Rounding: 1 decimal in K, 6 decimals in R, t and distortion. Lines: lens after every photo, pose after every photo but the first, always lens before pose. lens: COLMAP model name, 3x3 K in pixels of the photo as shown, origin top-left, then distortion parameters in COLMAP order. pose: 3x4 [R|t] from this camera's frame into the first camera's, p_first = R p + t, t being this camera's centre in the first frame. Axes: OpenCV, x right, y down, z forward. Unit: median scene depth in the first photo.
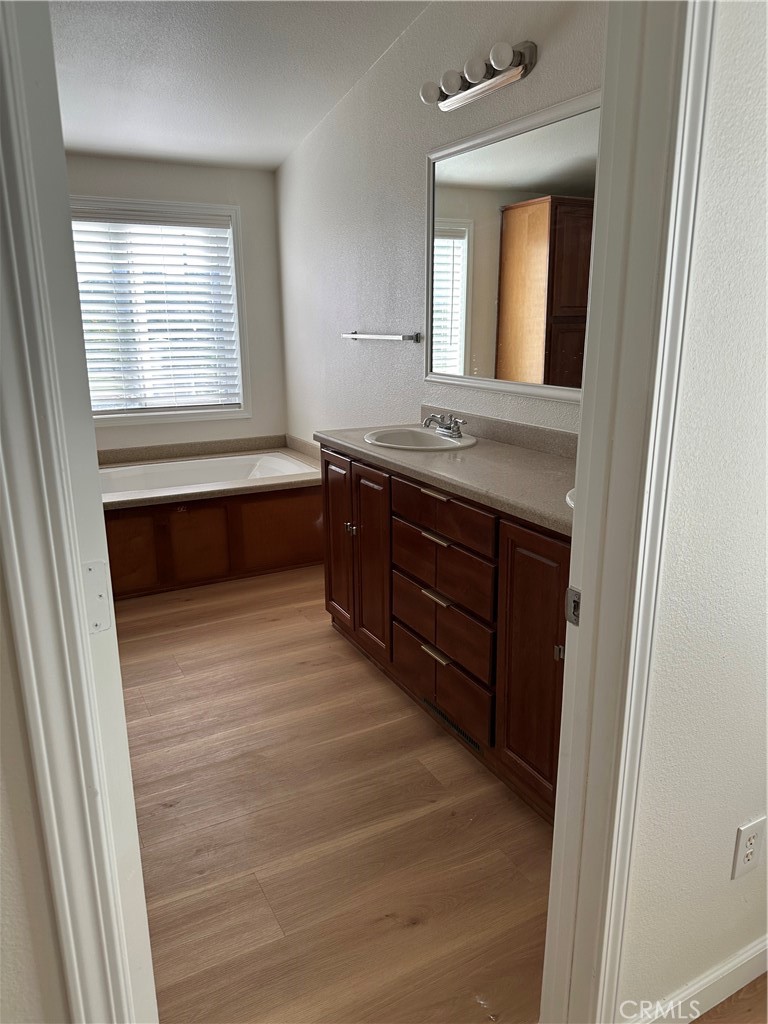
lens RADIAL K [[715.3, 0, 387.0], [0, 715.3, 508.3], [0, 0, 1]] dist [0.058412, -0.072840]
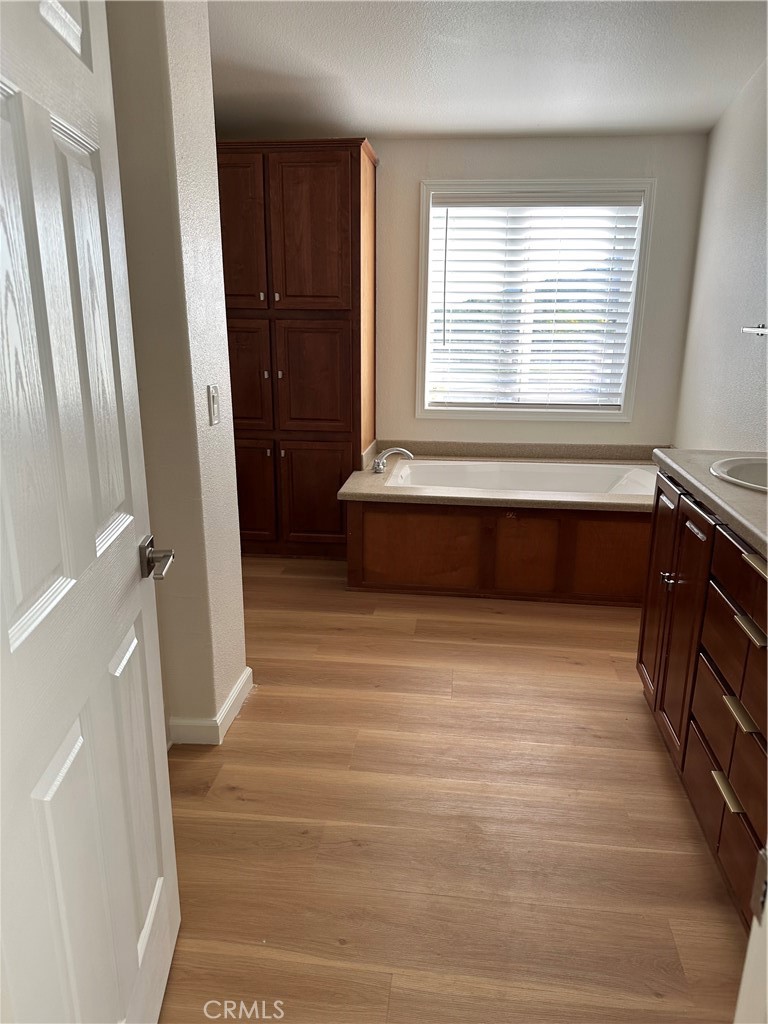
lens RADIAL K [[715.3, 0, 378.6], [0, 715.3, 505.4], [0, 0, 1]] dist [0.058412, -0.072840]
pose [[0.810946, 0.160878, -0.562570, 0.094724], [-0.157123, 0.986020, 0.055478, -0.036162], [0.563630, 0.043403, 0.824886, 0.145004]]
